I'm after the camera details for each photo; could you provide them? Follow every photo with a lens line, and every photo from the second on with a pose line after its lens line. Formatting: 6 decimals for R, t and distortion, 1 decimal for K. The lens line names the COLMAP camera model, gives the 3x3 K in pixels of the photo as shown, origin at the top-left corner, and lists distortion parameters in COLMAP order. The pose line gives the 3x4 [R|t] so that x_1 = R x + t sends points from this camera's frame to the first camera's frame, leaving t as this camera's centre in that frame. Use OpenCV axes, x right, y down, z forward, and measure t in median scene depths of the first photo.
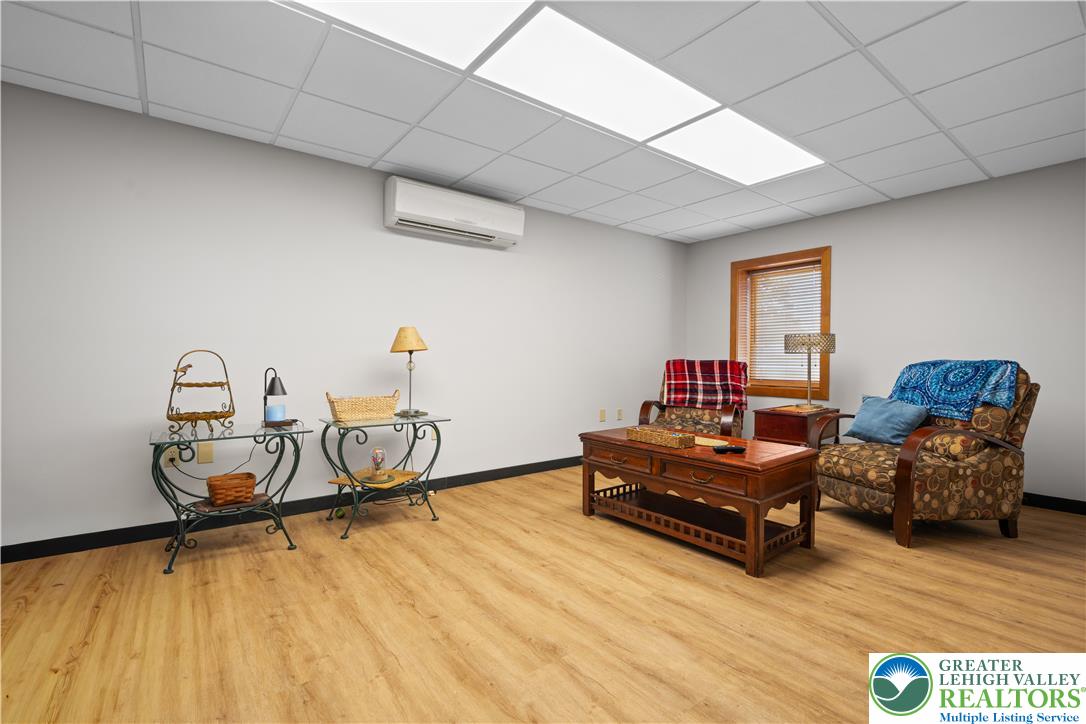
lens RADIAL K [[500.5, 0, 543.3], [0, 500.5, 366.7], [0, 0, 1]] dist [-0.002462, 0.002919]
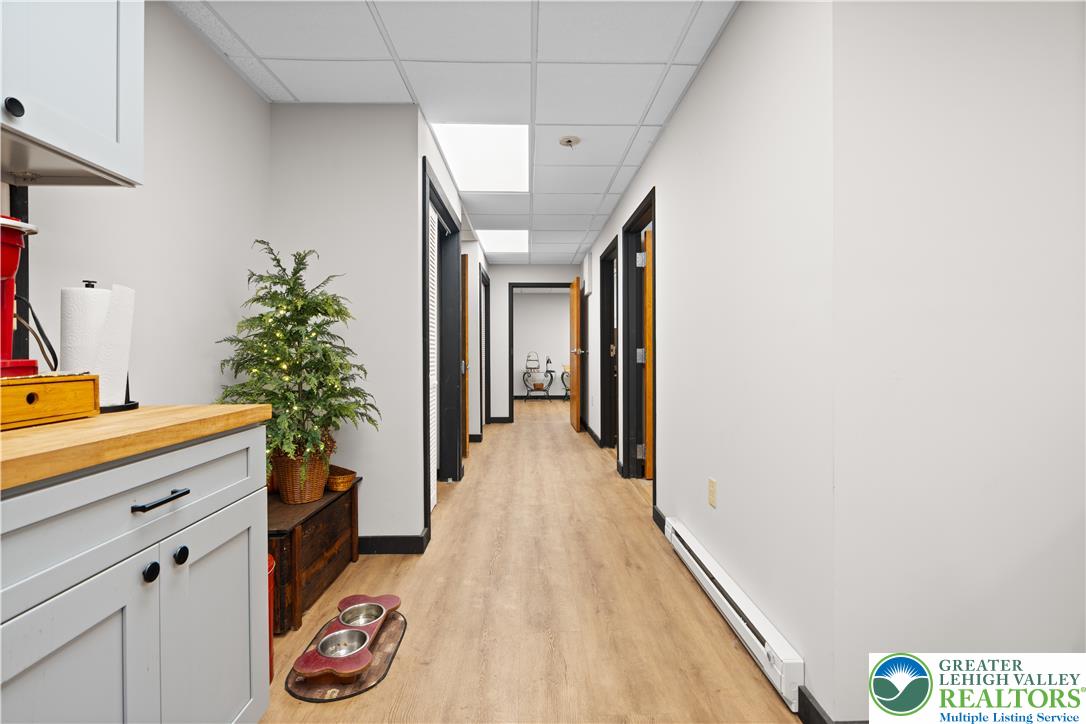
lens RADIAL K [[500.5, 0, 542.2], [0, 500.5, 358.1], [0, 0, 1]] dist [-0.002462, 0.002919]
pose [[0.812478, -0.005095, -0.582969, 0.224406], [-0.004366, 0.999881, -0.014824, 0.009920], [0.582975, 0.014589, 0.812359, -0.289914]]
